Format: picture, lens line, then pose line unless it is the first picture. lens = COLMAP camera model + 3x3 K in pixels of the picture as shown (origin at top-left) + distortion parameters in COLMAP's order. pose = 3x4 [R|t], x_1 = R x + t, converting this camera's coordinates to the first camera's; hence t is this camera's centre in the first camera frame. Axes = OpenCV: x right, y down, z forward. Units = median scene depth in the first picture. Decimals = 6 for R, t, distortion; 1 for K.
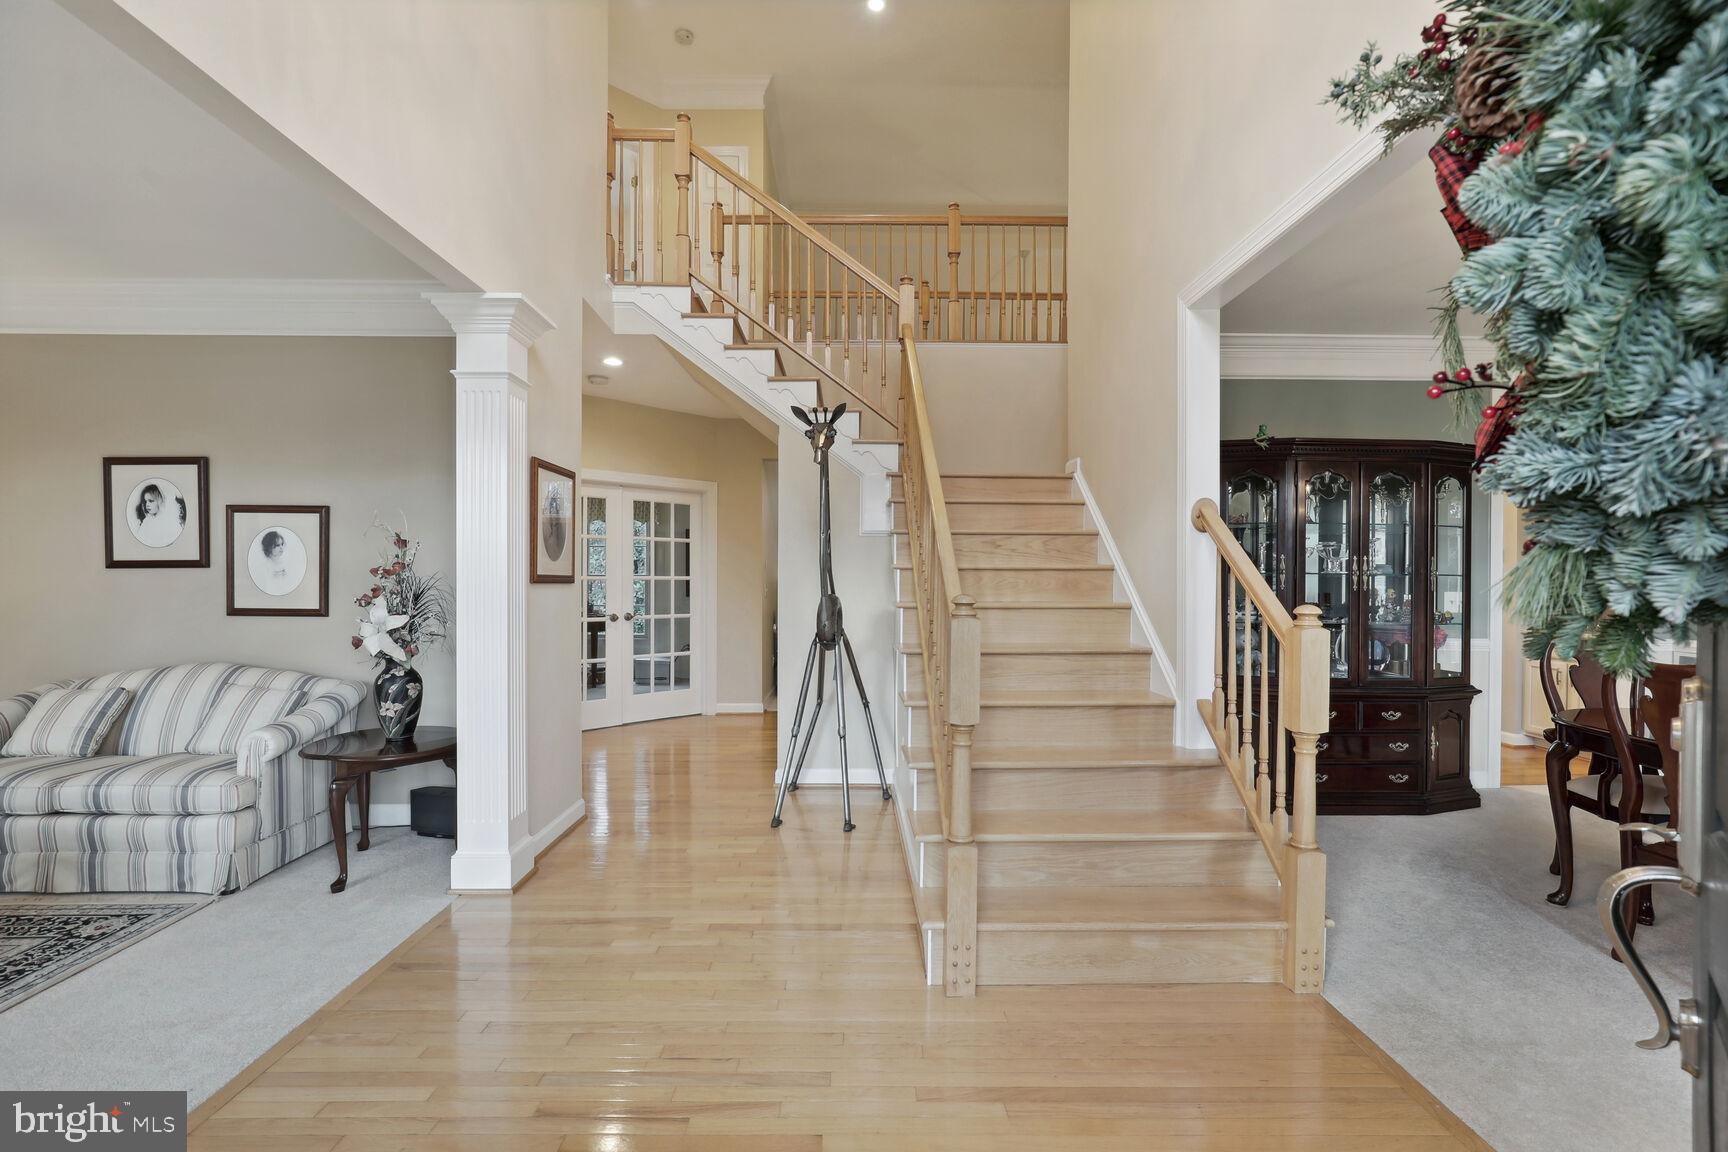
lens RADIAL K [[788.6, 0, 854.5], [0, 788.6, 585.9], [0, 0, 1]] dist [-0.000200, 0.000204]
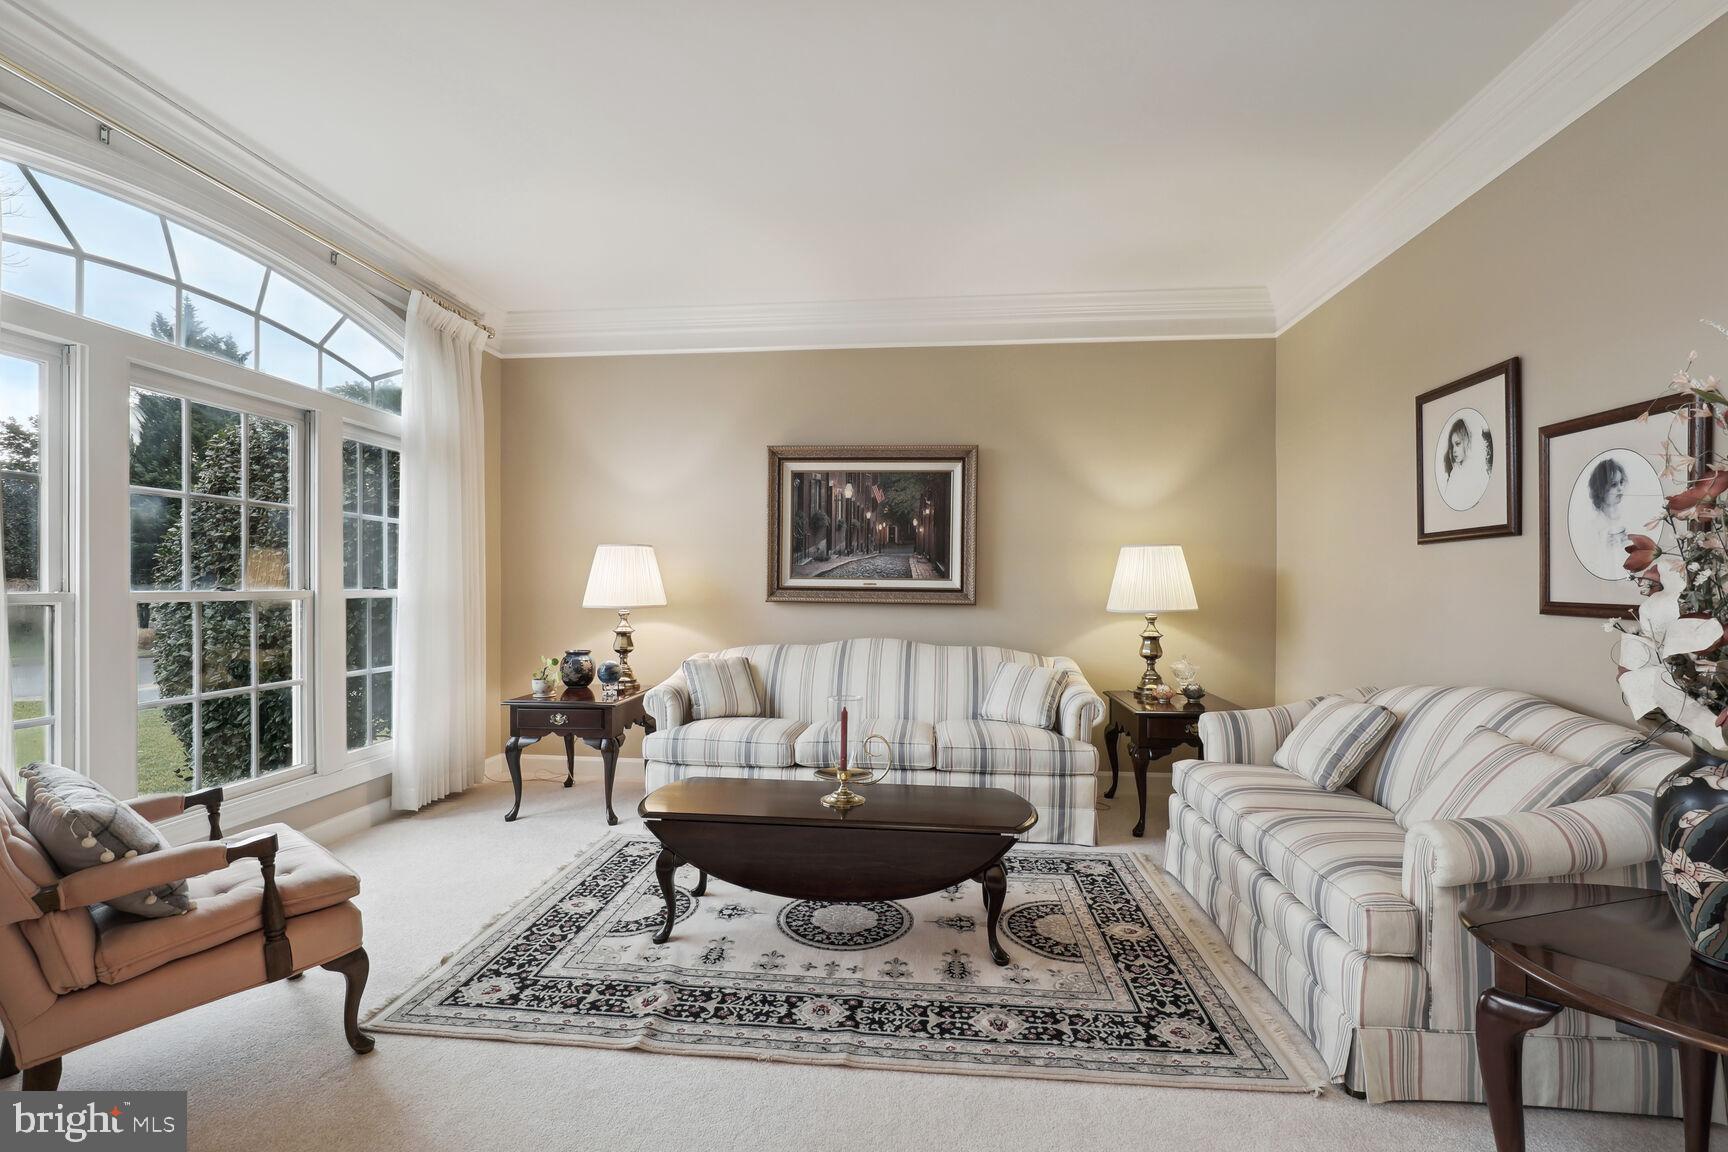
lens RADIAL K [[788.6, 0, 860.6], [0, 788.6, 585.0], [0, 0, 1]] dist [-0.000200, 0.000204]
pose [[-0.101910, 0.001165, -0.994793, -0.152404], [-0.012177, 0.999923, 0.002419, 0.020642], [0.994719, 0.012360, -0.101888, 0.552808]]
